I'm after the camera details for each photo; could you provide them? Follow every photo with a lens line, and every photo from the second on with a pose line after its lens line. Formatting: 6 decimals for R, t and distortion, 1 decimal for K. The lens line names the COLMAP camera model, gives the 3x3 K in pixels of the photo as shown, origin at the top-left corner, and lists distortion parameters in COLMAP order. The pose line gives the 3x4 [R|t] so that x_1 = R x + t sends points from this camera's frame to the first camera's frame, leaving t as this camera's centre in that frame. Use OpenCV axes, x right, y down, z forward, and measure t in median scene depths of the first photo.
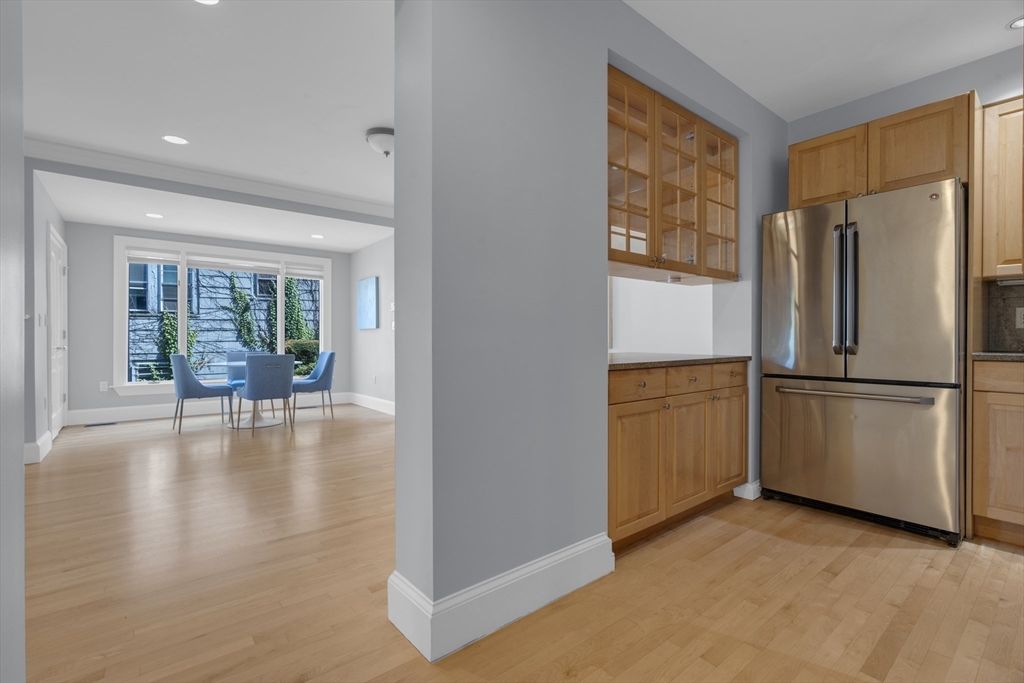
lens RADIAL K [[467.5, 0, 512.7], [0, 467.5, 339.1], [0, 0, 1]] dist [-0.010535, 0.005300]
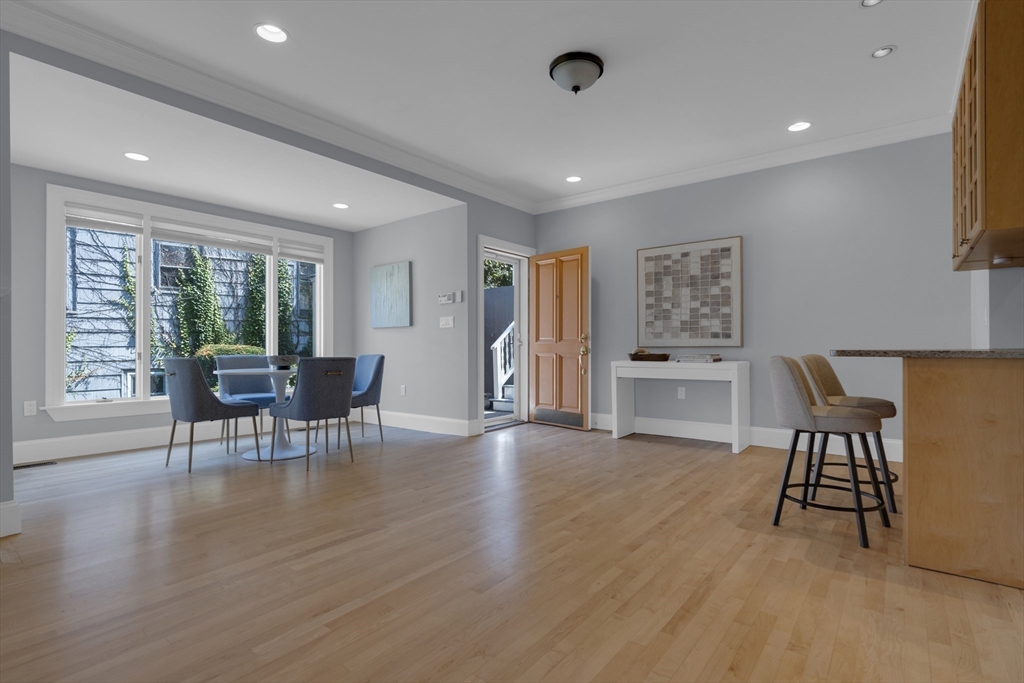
lens RADIAL K [[495.3, 0, 515.0], [0, 495.3, 344.7], [0, 0, 1]] dist [-0.010638, 0.004102]
pose [[0.973907, -0.001519, 0.226941, -0.173802], [0.002714, 0.999984, -0.004950, 0.007741], [-0.226930, 0.005437, 0.973896, 0.074045]]
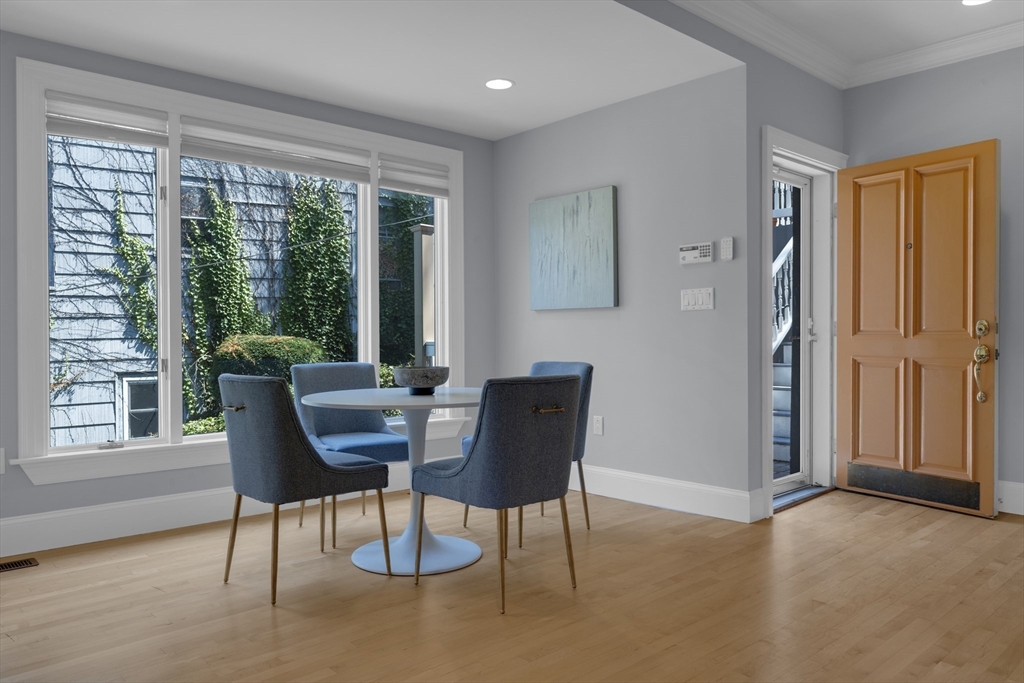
lens RADIAL K [[733.0, 0, 511.0], [0, 733.0, 338.1], [0, 0, 1]] dist [0.002400, -0.000311]
pose [[0.997953, -0.005575, 0.063711, -0.241961], [0.005135, 0.999962, 0.007066, 0.000379], [-0.063748, -0.006724, 0.997943, 0.186303]]
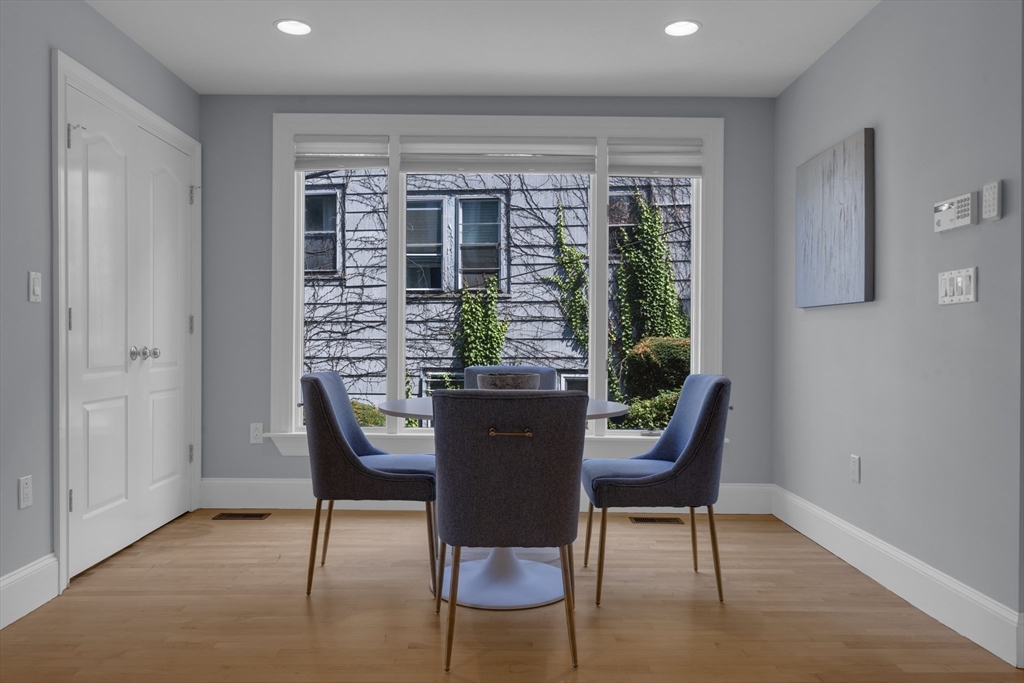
lens RADIAL K [[733.0, 0, 507.1], [0, 733.0, 340.2], [0, 0, 1]] dist [0.002400, -0.000311]
pose [[0.786998, 0.007770, -0.616906, -0.102637], [-0.004409, 0.999966, 0.006969, -0.000035], [0.616939, -0.002765, 0.787006, 0.272839]]
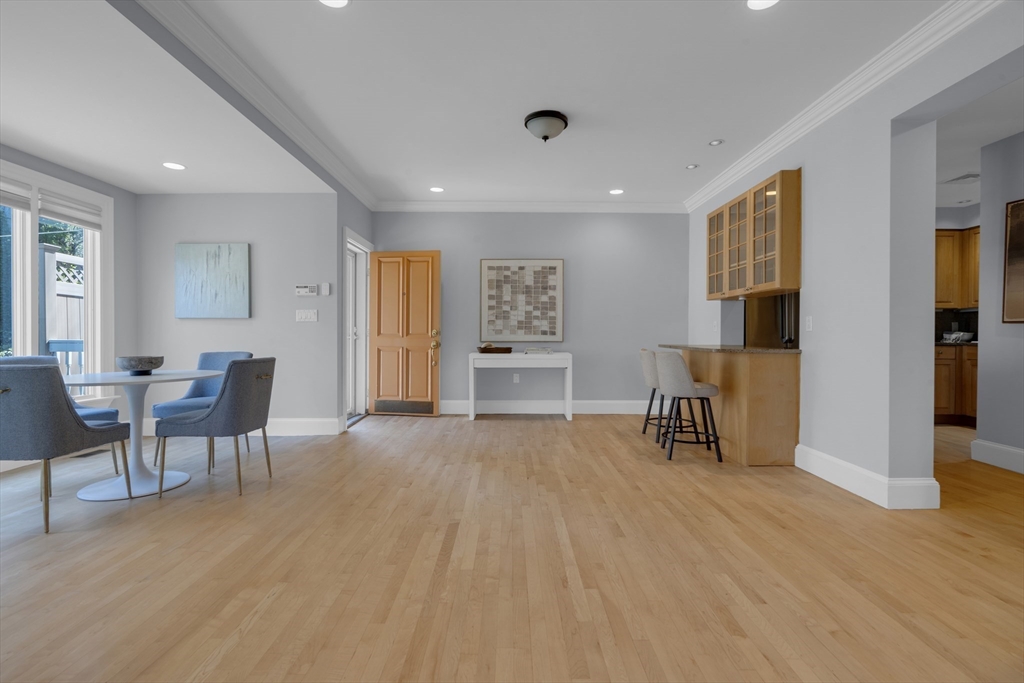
lens RADIAL K [[467.5, 0, 508.3], [0, 467.5, 338.5], [0, 0, 1]] dist [-0.010535, 0.005300]
pose [[0.630068, -0.005282, 0.776522, -0.332073], [-0.002808, 0.999955, 0.009080, 0.000249], [-0.776535, -0.007902, 0.630025, 0.143911]]
